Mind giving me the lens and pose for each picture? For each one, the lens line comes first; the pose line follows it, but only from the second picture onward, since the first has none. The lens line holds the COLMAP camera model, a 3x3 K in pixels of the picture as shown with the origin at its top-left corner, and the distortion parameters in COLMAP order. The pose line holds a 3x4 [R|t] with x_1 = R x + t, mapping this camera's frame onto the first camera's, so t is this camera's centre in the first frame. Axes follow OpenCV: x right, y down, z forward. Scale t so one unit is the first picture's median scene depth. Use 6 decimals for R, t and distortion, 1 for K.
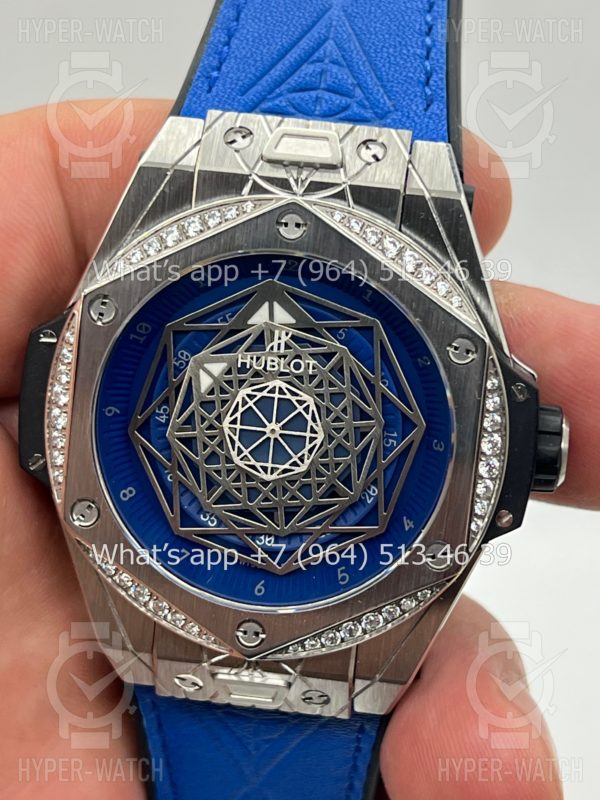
lens RADIAL K [[1799.0, 0, 306.3], [0, 1799.0, 397.0], [0, 0, 1]] dist [0.026558, 0.000000]
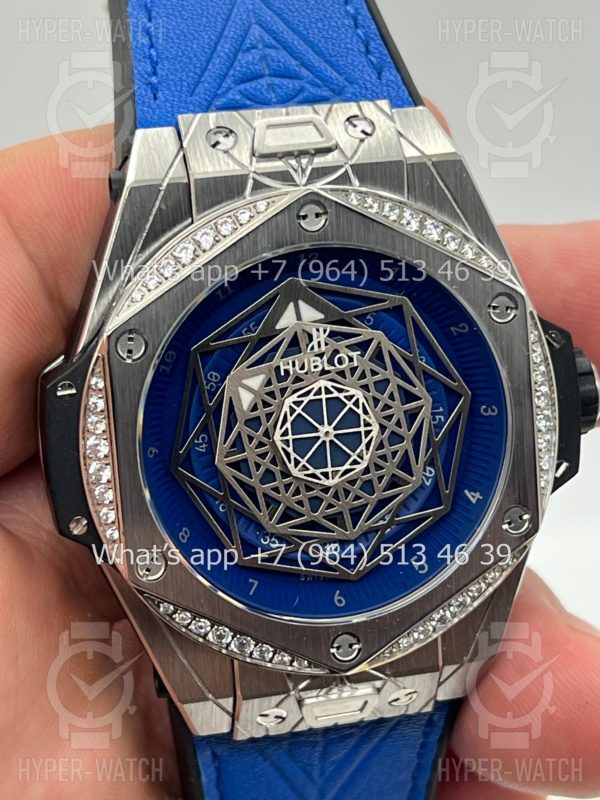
lens RADIAL K [[1799.0, 0, 300.9], [0, 1799.0, 397.1], [0, 0, 1]] dist [0.026558, 0.000000]
pose [[0.935606, -0.215519, 0.279631, -0.291028], [0.215926, 0.975957, 0.029737, -0.030920], [-0.279317, 0.032557, 0.959647, 0.090121]]
